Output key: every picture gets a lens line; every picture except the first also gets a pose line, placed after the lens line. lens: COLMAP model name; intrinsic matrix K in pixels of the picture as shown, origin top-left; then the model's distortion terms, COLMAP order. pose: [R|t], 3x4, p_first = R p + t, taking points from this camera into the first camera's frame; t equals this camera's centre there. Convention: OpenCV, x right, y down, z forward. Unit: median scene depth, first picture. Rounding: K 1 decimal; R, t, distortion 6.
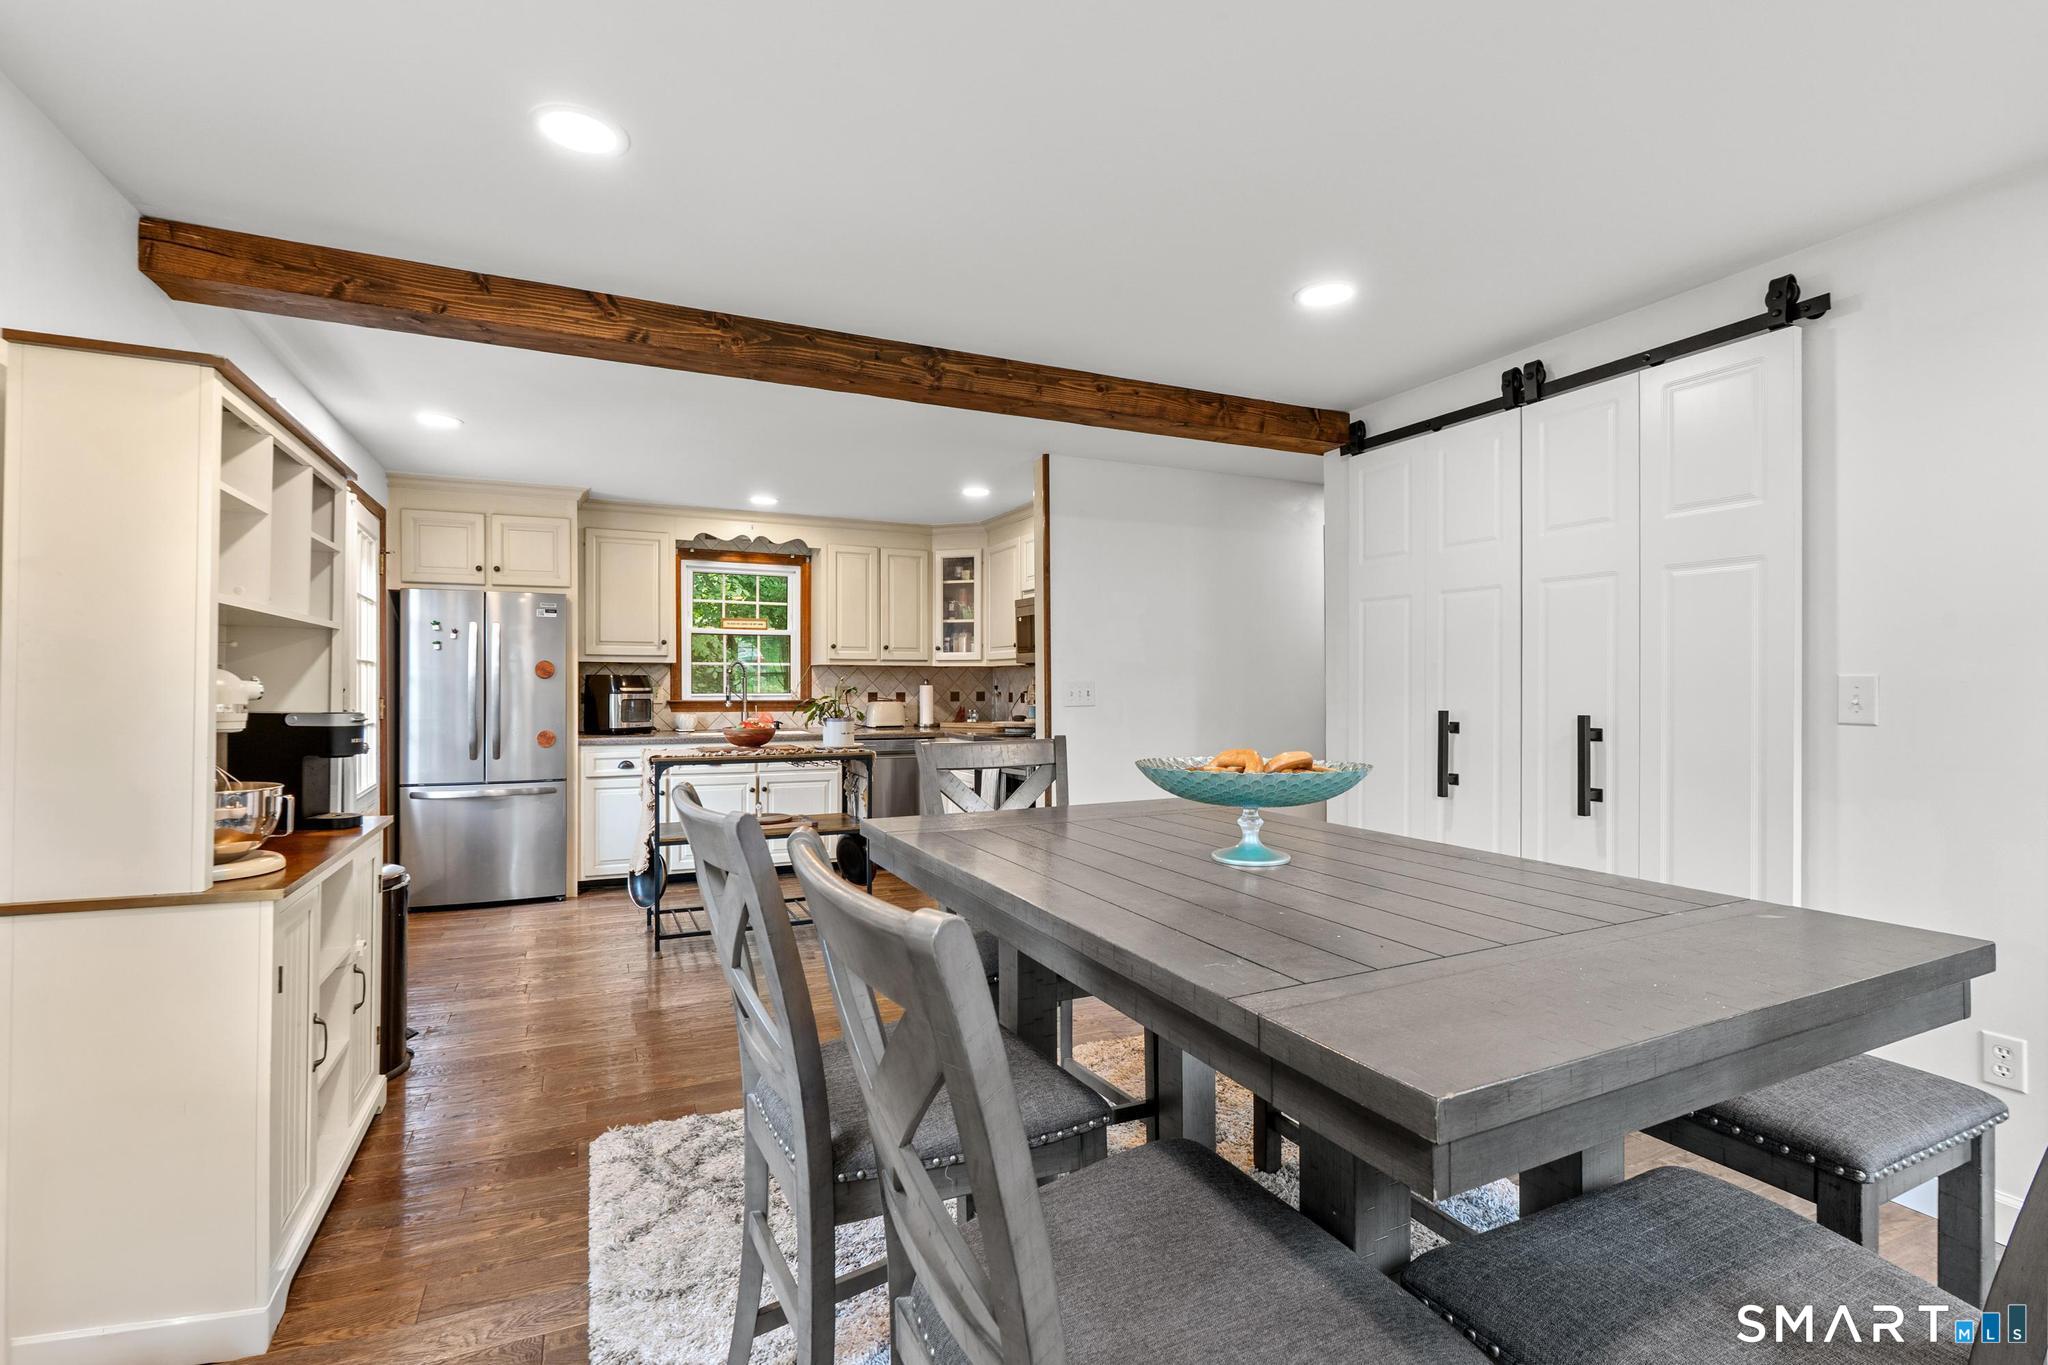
lens RADIAL K [[926.9, 0, 1035.6], [0, 926.9, 686.7], [0, 0, 1]] dist [-0.010450, 0.004007]
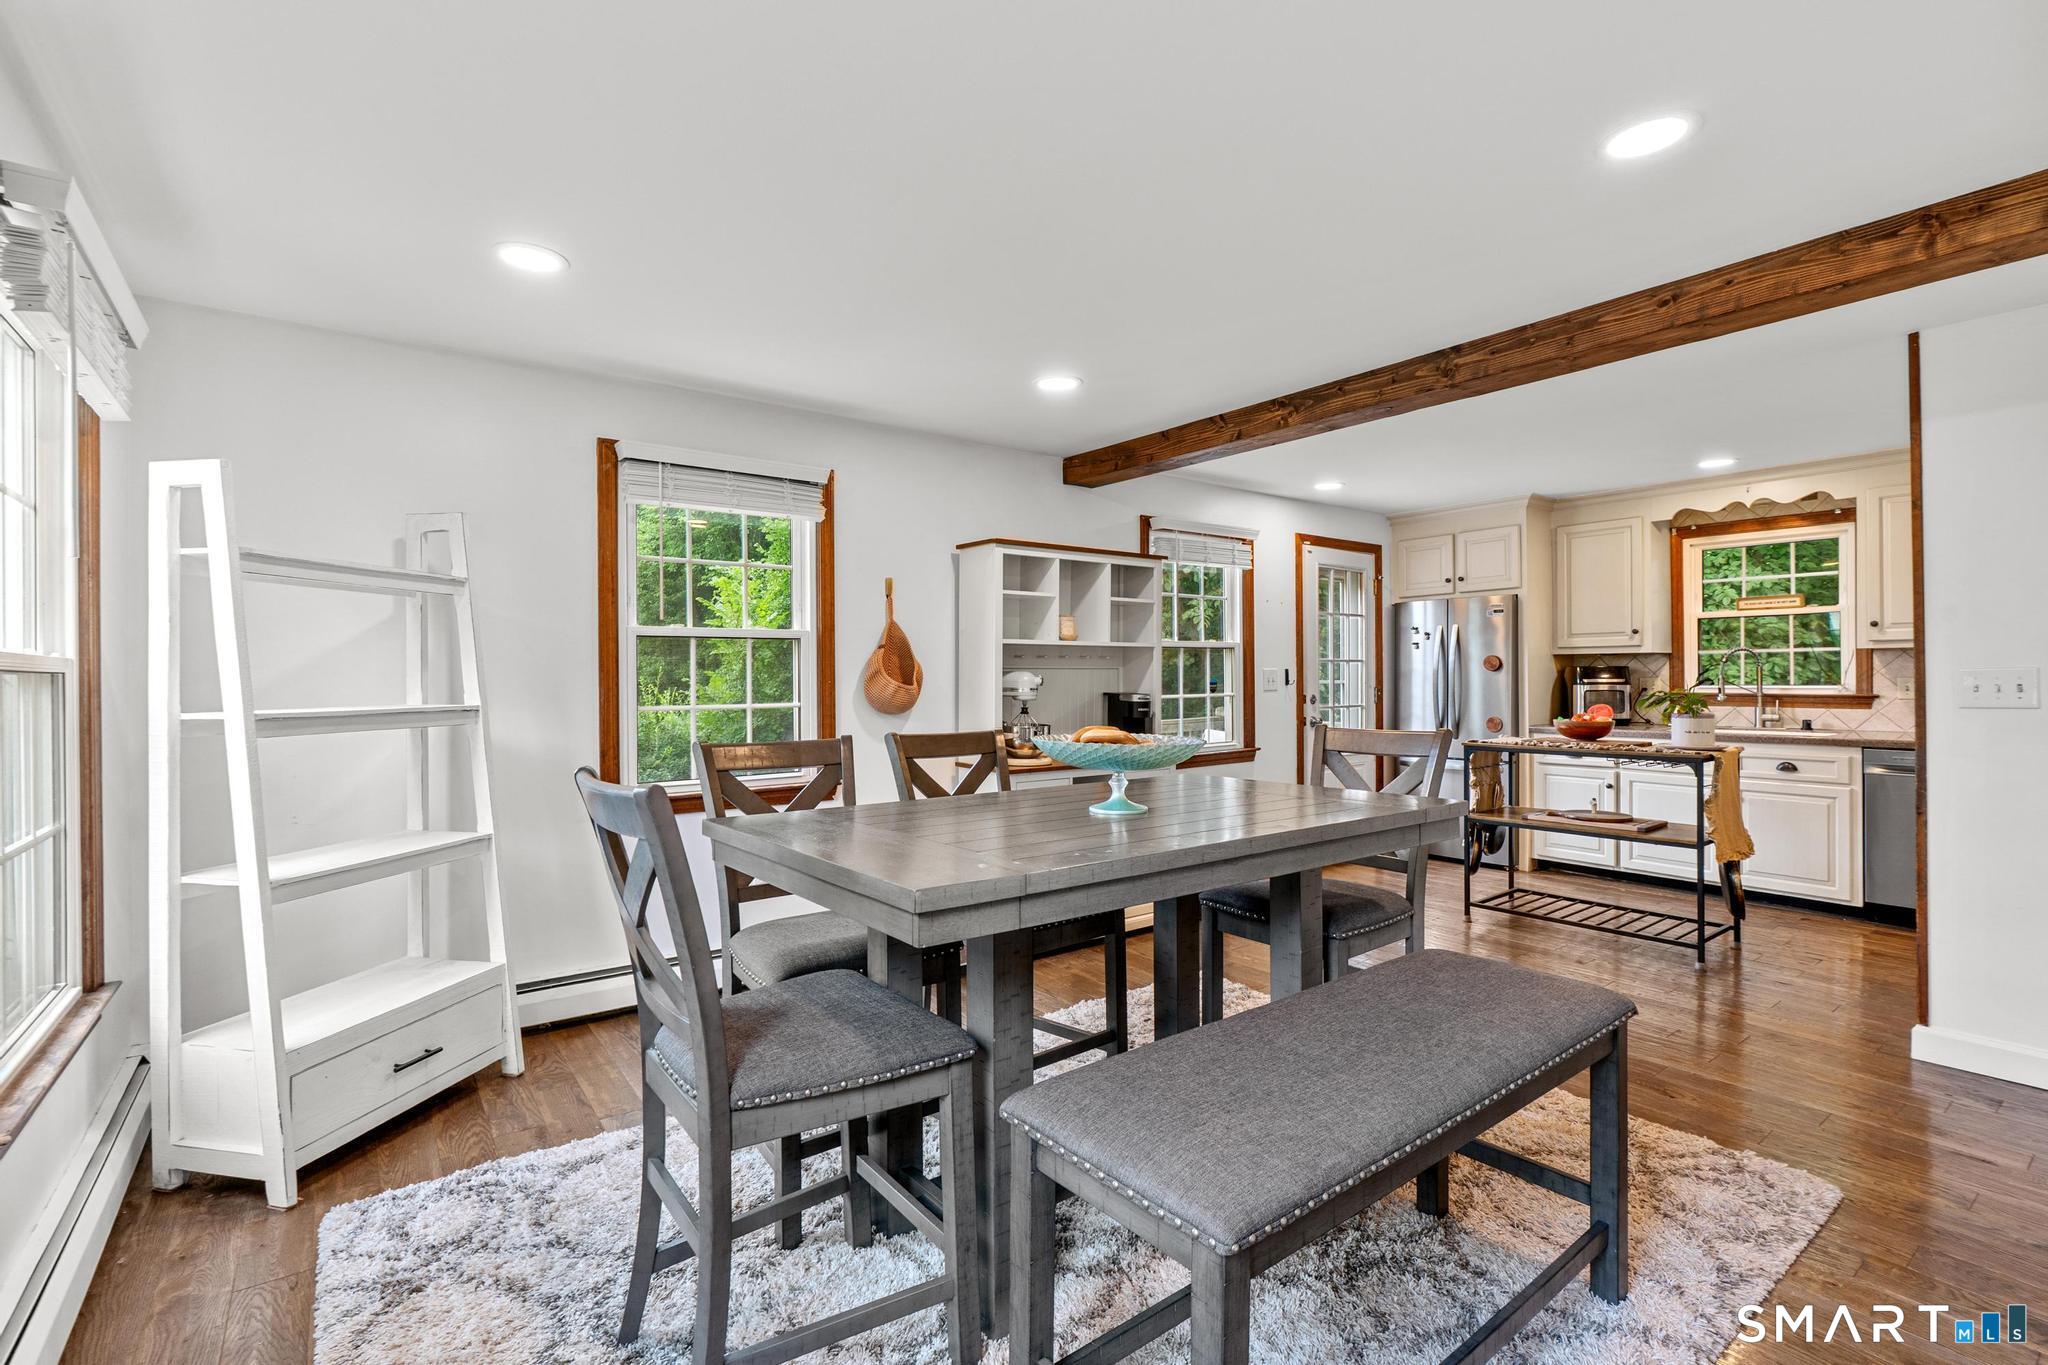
lens RADIAL K [[926.9, 0, 973.0], [0, 926.9, 680.3], [0, 0, 1]] dist [-0.010450, 0.004007]
pose [[0.180680, -0.000441, -0.983542, 0.429918], [0.003004, 0.999995, 0.000104, 0.000208], [0.983537, -0.002973, 0.180680, 0.158531]]
